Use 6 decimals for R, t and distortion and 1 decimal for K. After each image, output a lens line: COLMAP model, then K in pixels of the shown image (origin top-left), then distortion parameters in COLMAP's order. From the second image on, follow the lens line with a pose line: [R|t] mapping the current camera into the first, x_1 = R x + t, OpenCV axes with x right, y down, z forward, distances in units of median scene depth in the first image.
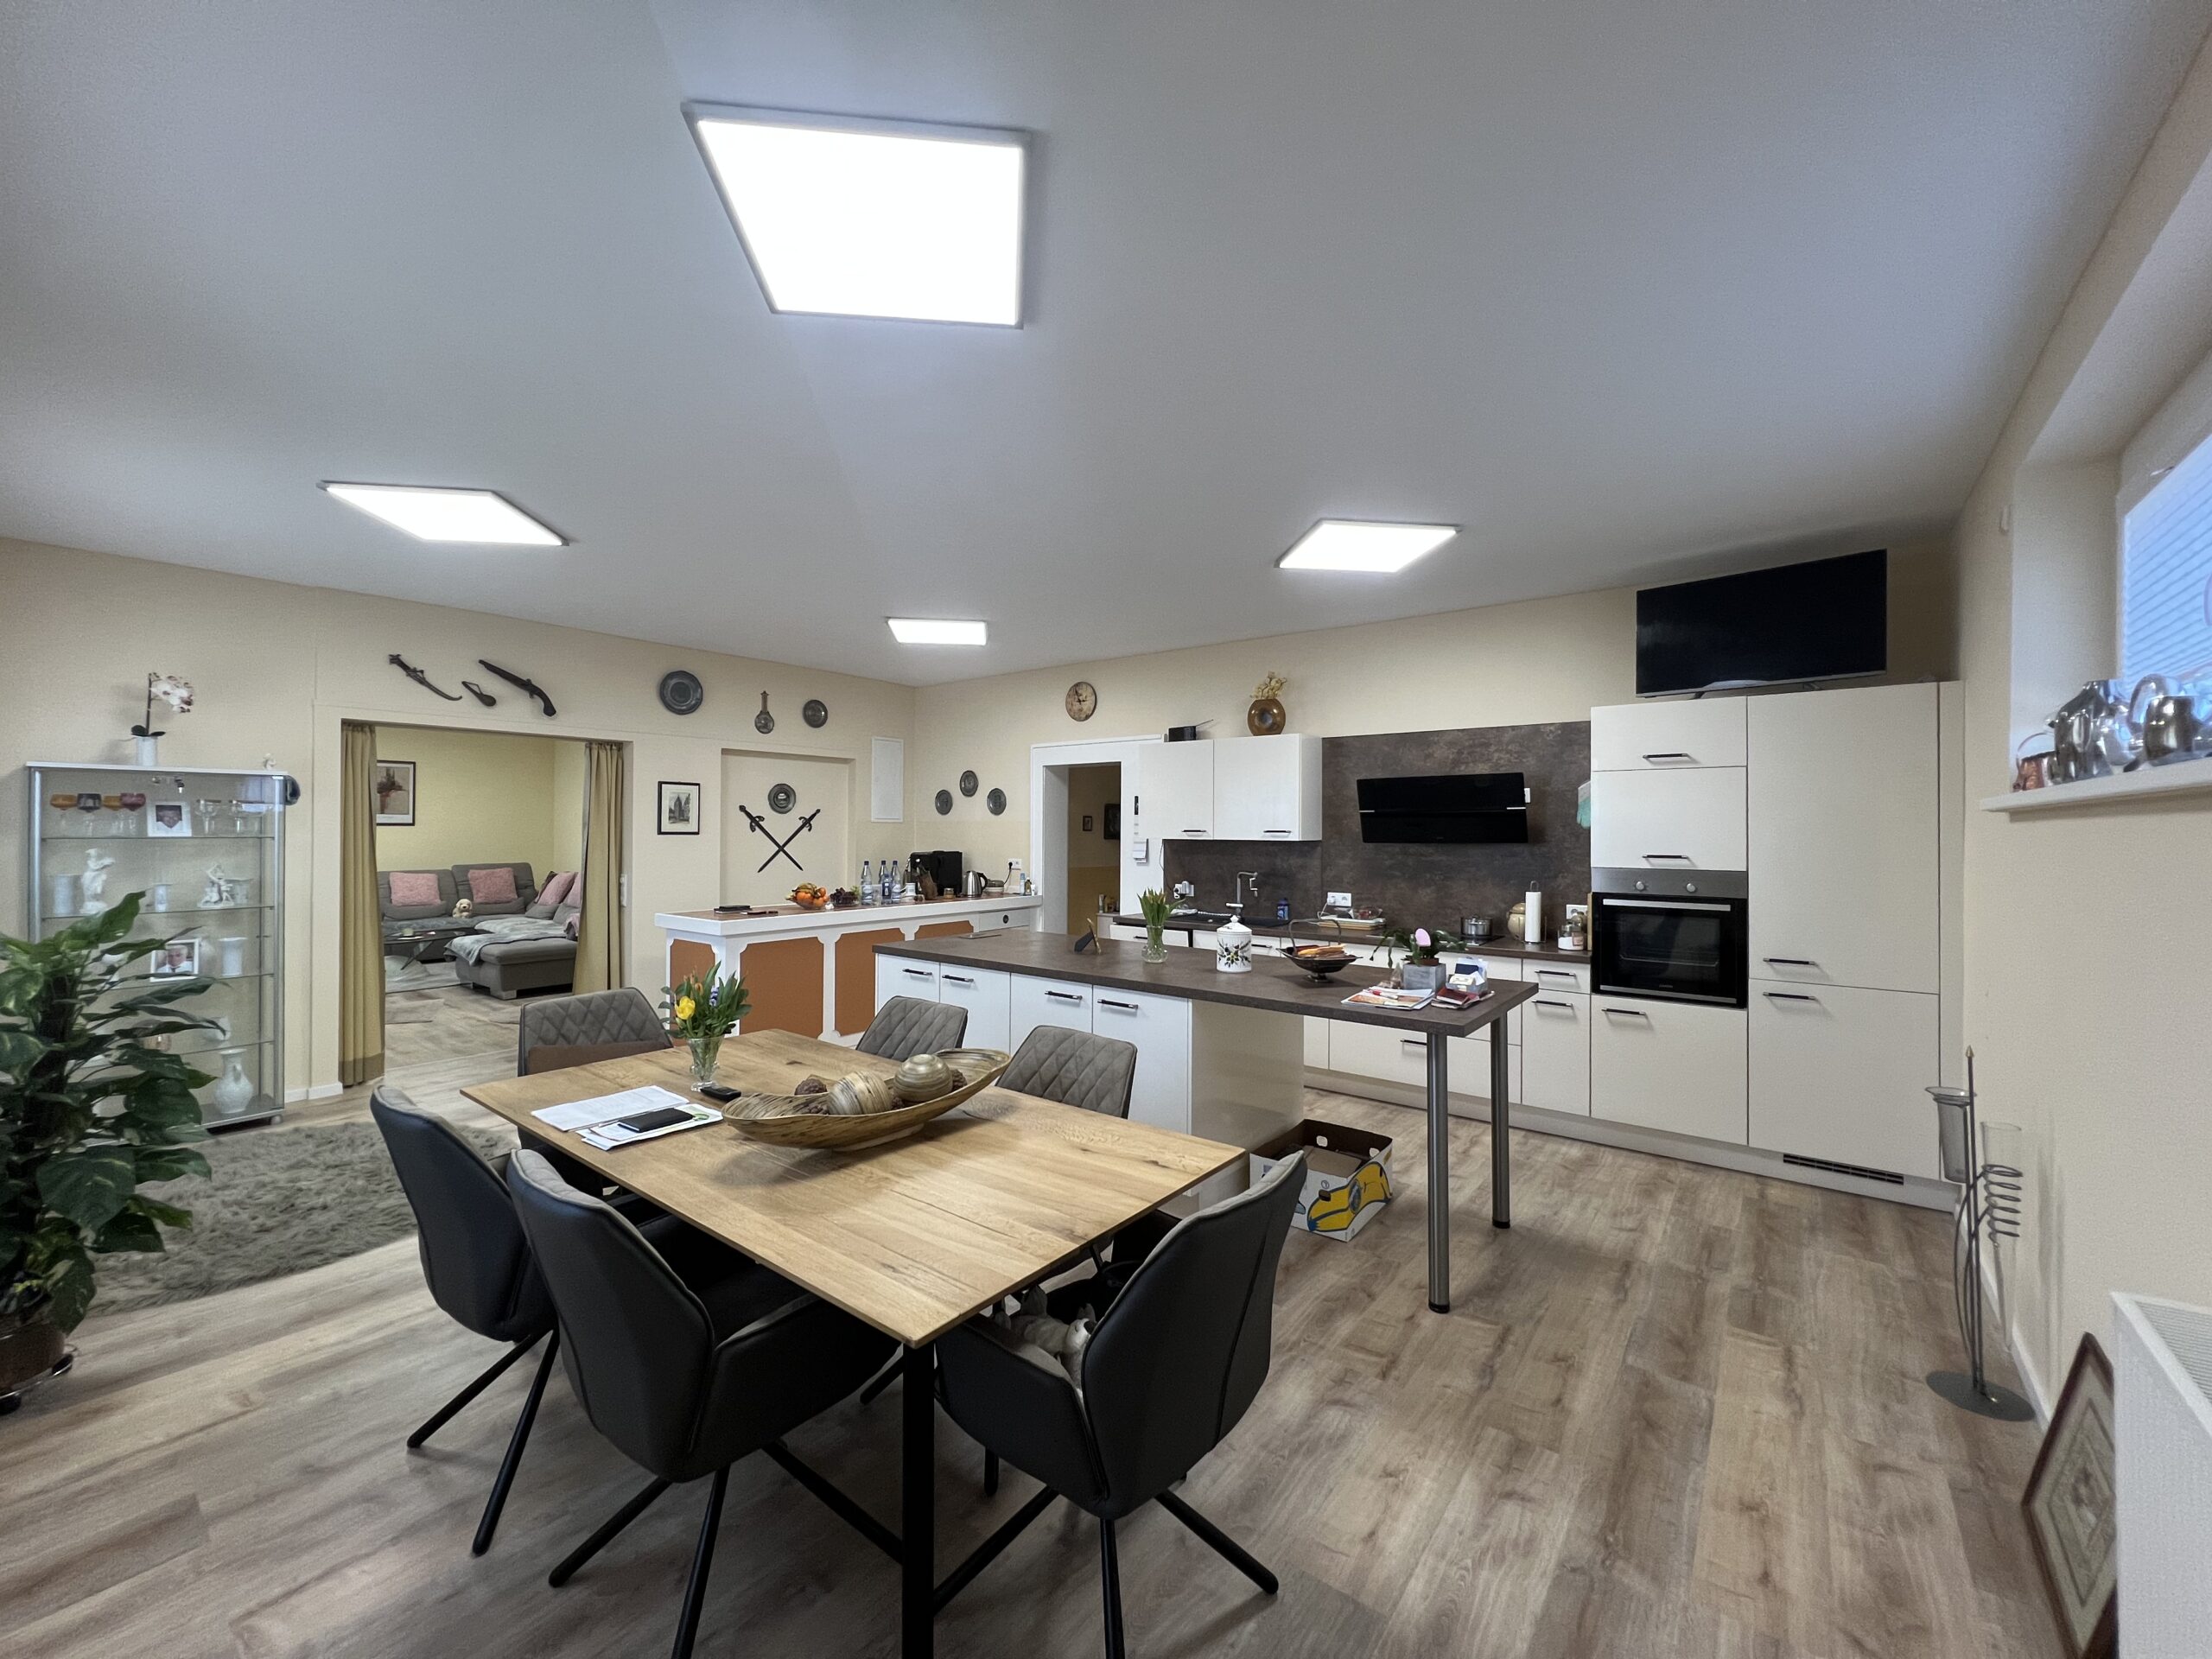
lens RADIAL K [[882.7, 0, 1099.3], [0, 882.7, 826.1], [0, 0, 1]] dist [-0.001177, -0.000261]
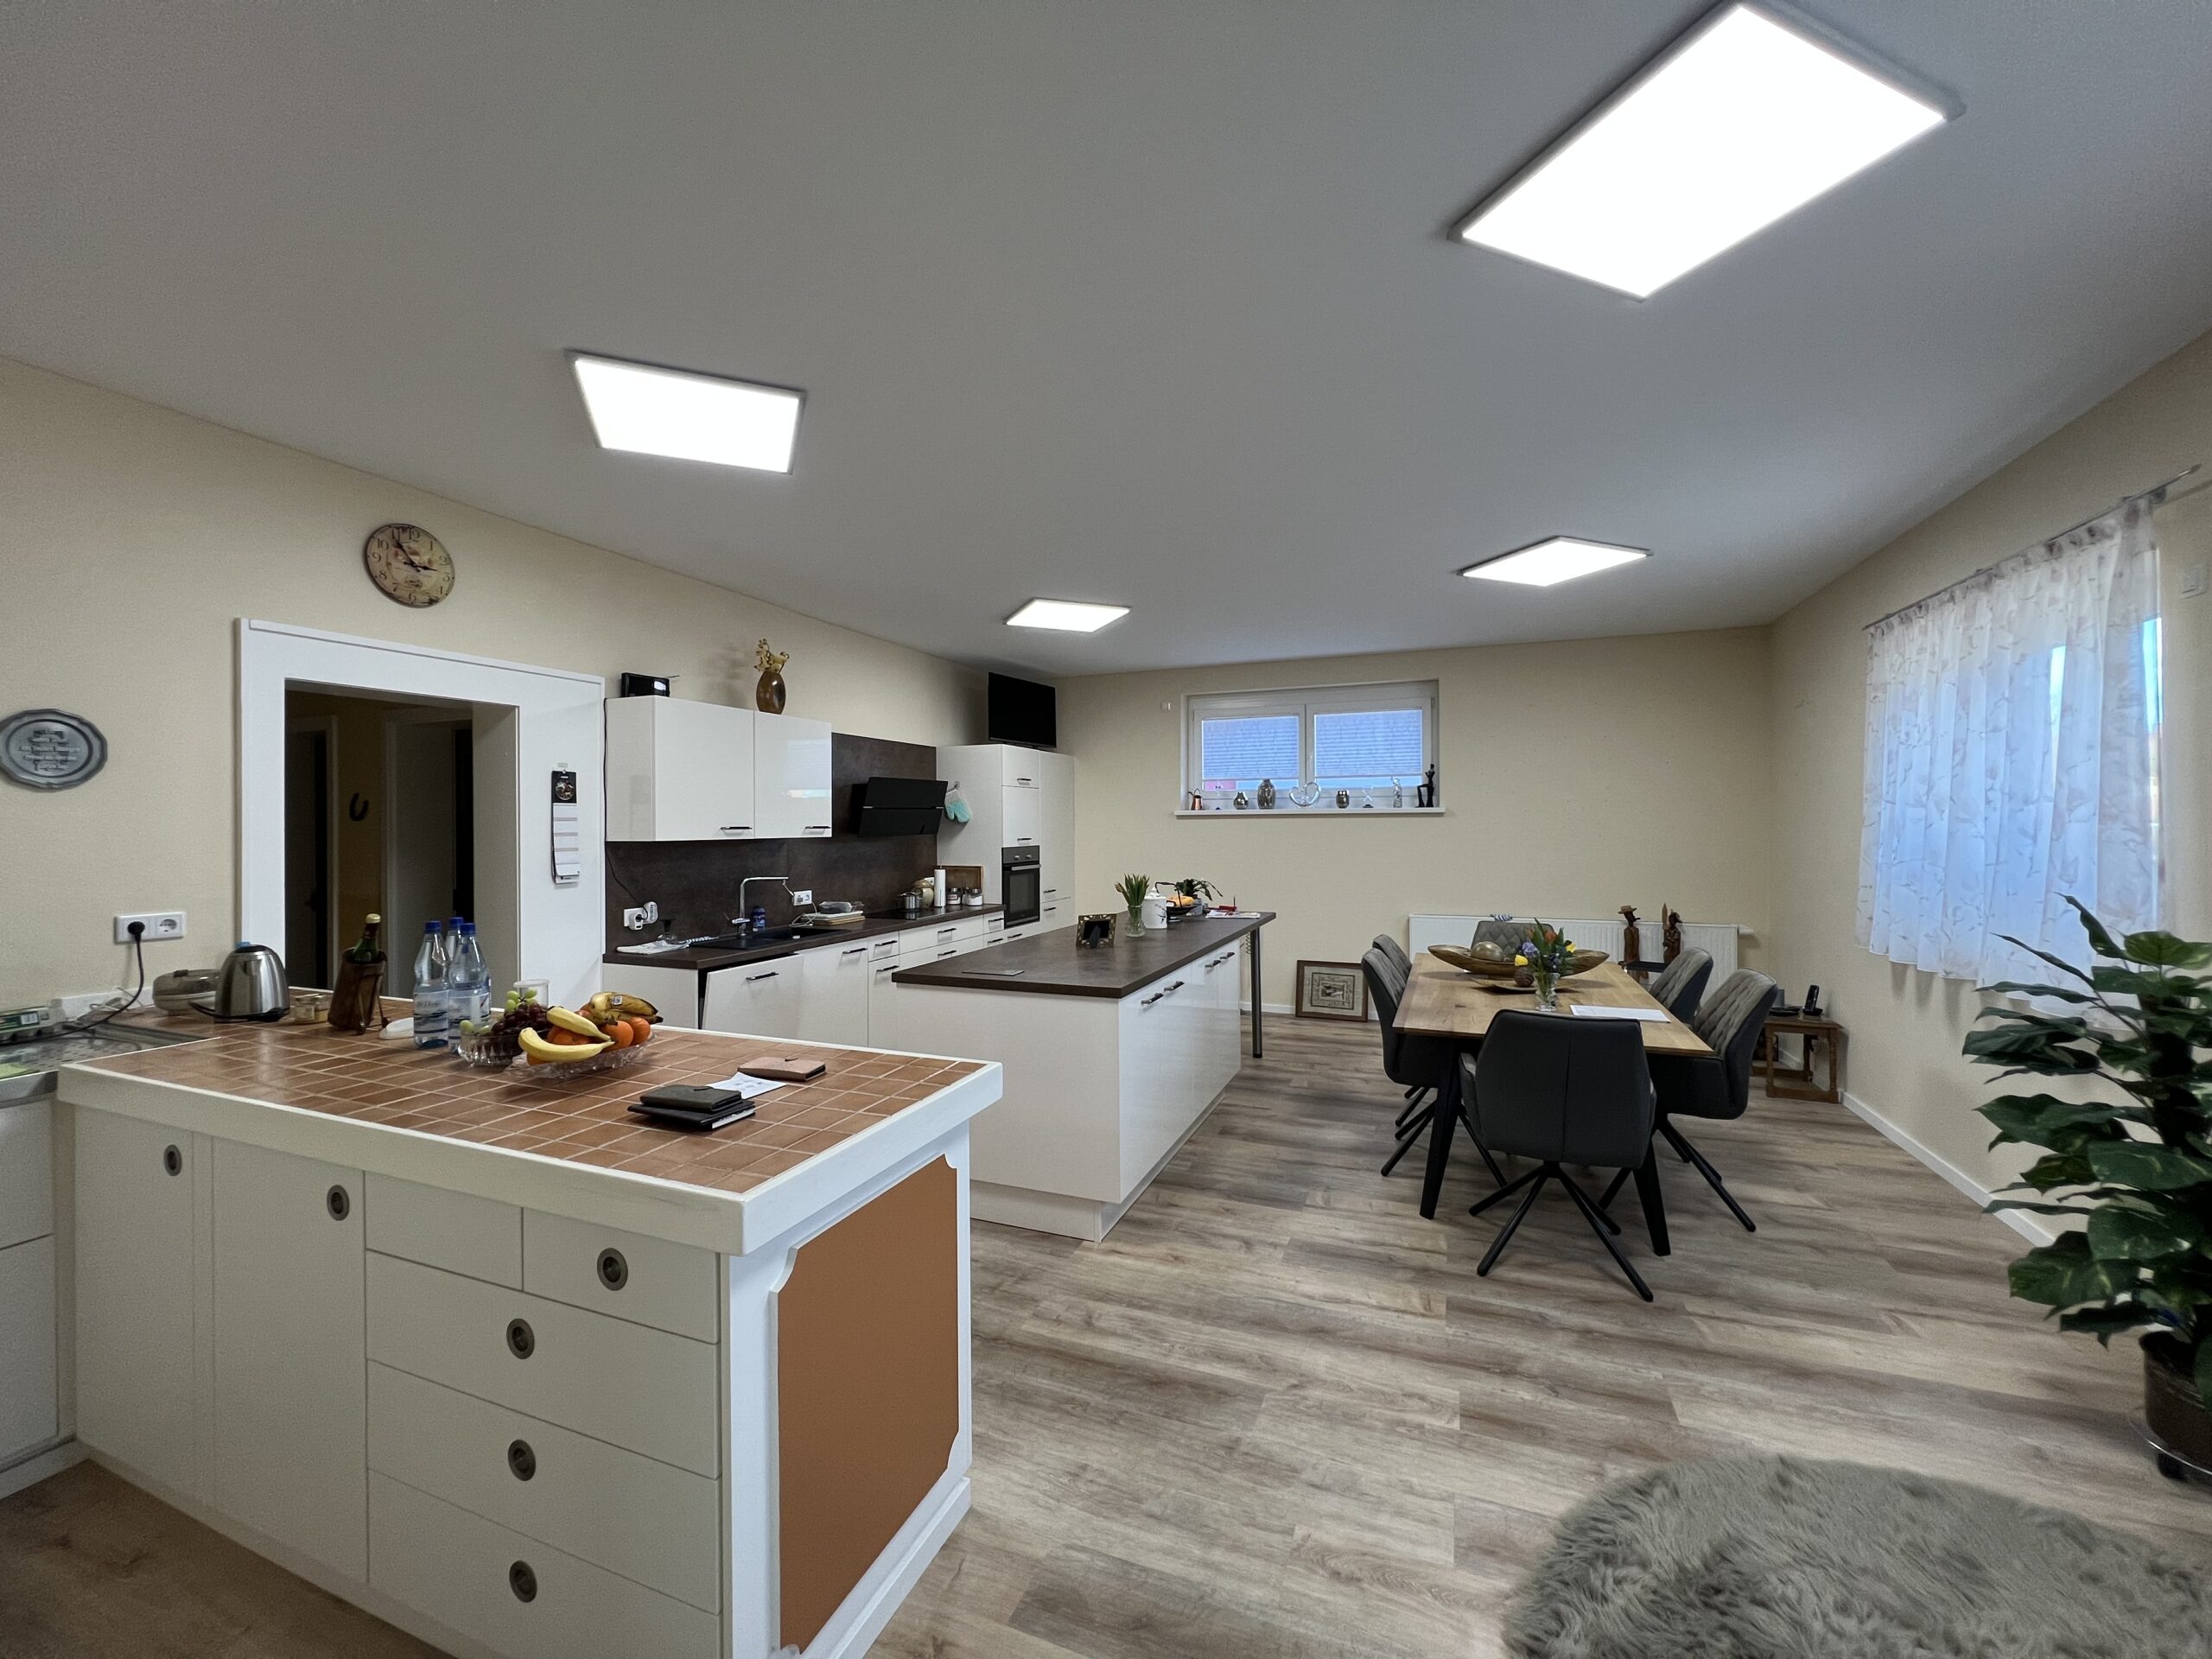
lens RADIAL K [[882.7, 0, 1100.1], [0, 882.7, 825.9], [0, 0, 1]] dist [-0.001177, -0.000261]
pose [[-0.284746, -0.004937, 0.958590, -0.758919], [0.001644, 0.999983, 0.005638, -0.000615], [-0.958602, 0.003181, -0.284733, 0.994215]]
